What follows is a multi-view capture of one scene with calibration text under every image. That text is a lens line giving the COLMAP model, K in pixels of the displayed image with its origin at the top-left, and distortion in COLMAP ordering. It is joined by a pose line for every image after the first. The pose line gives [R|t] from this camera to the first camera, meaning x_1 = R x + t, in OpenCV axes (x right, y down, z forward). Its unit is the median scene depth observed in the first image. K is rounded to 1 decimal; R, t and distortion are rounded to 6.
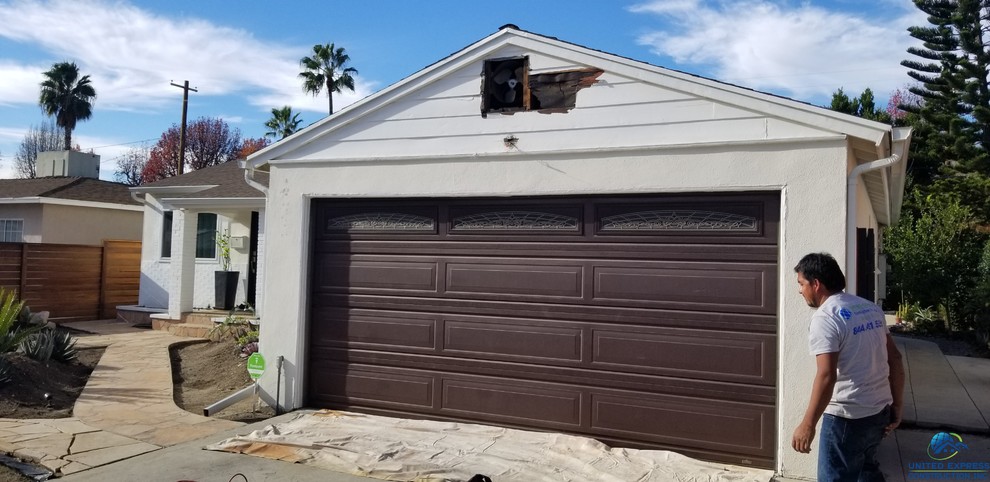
lens RADIAL K [[765.3, 0, 505.7], [0, 765.3, 229.7], [0, 0, 1]] dist [0.043965, -0.081622]
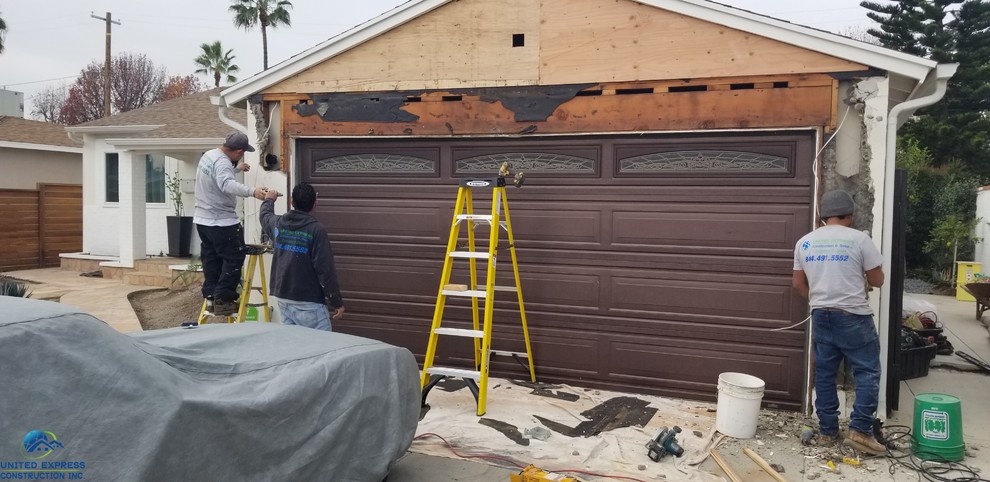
lens RADIAL K [[768.6, 0, 496.3], [0, 768.6, 247.5], [0, 0, 1]] dist [0.060693, -0.113966]
pose [[0.997661, -0.007279, 0.067967, -0.038951], [0.000701, 0.995351, 0.096314, 0.000445], [-0.068352, -0.096041, 0.993028, 0.020910]]
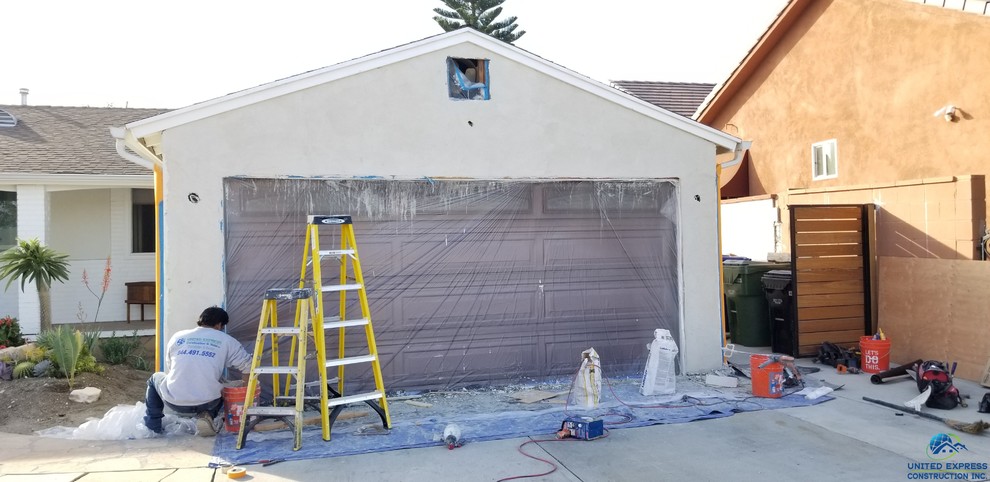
lens RADIAL K [[772.4, 0, 505.6], [0, 772.4, 224.8], [0, 0, 1]] dist [0.060228, -0.109624]
pose [[0.732096, -0.023344, 0.680802, -0.315408], [0.011431, 0.999693, 0.021985, -0.000994], [-0.681106, -0.008313, 0.732138, 0.060868]]
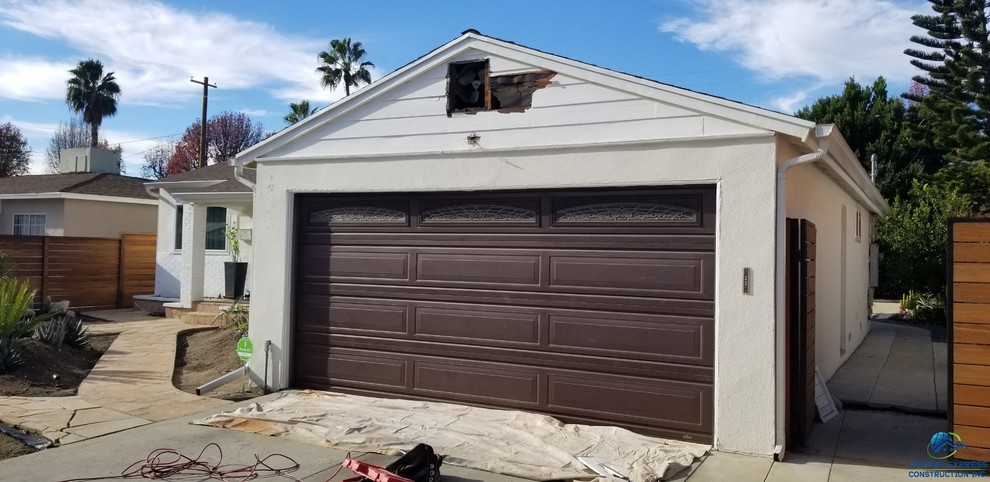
lens RADIAL K [[758.6, 0, 497.6], [0, 758.6, 236.6], [0, 0, 1]] dist [0.062514, -0.109898]
pose [[0.999279, -0.004801, -0.037652, 0.034581], [0.005600, 0.999761, 0.021120, -0.000835], [0.037542, -0.021316, 0.999068, -0.026344]]
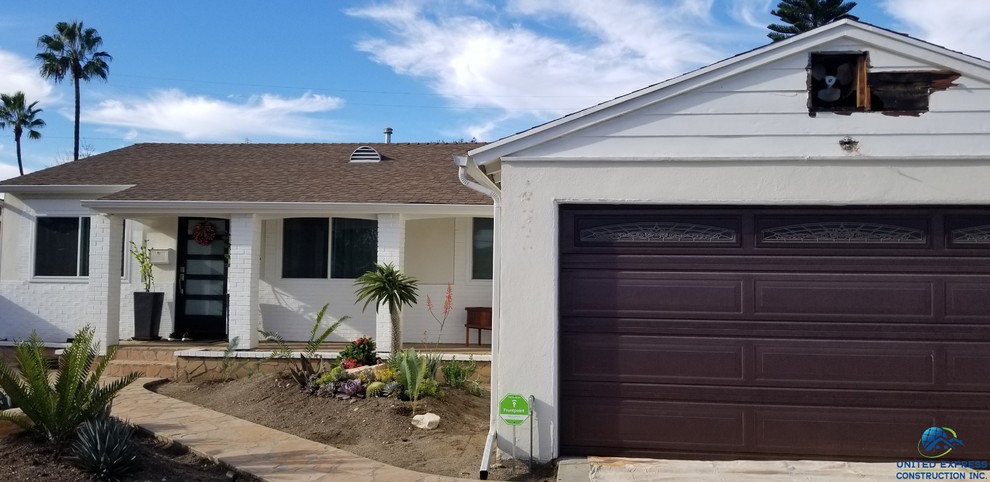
lens RADIAL K [[759.8, 0, 507.9], [0, 759.8, 242.2], [0, 0, 1]] dist [0.078972, -0.134868]
pose [[0.940414, -0.000394, 0.340031, -0.294628], [-0.000949, 0.999992, 0.003783, -0.001450], [-0.340030, -0.003881, 0.940407, 0.123541]]
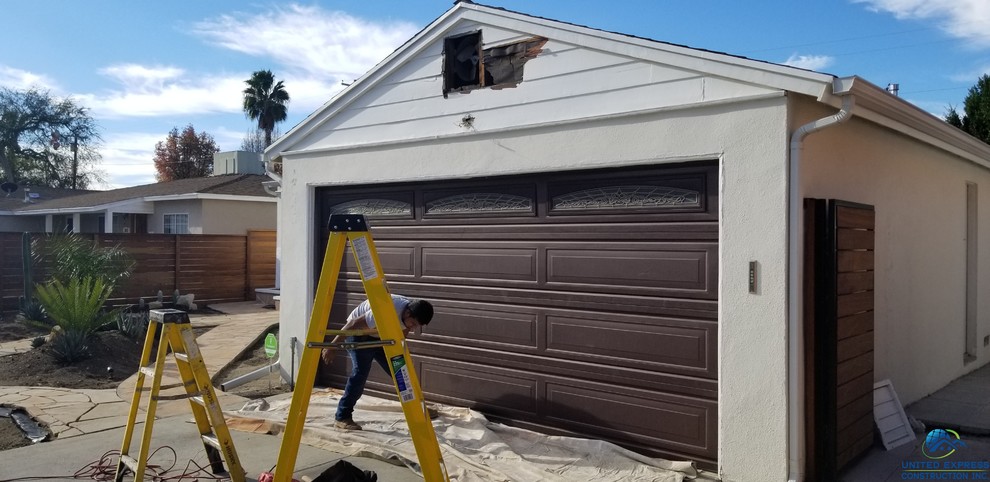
lens RADIAL K [[755.4, 0, 491.5], [0, 755.4, 249.2], [0, 0, 1]] dist [0.060929, -0.100187]
pose [[0.965720, -0.015308, -0.259133, 0.121788], [0.028002, 0.998578, 0.045368, 0.001684], [0.258070, -0.051070, 0.964776, 0.033339]]
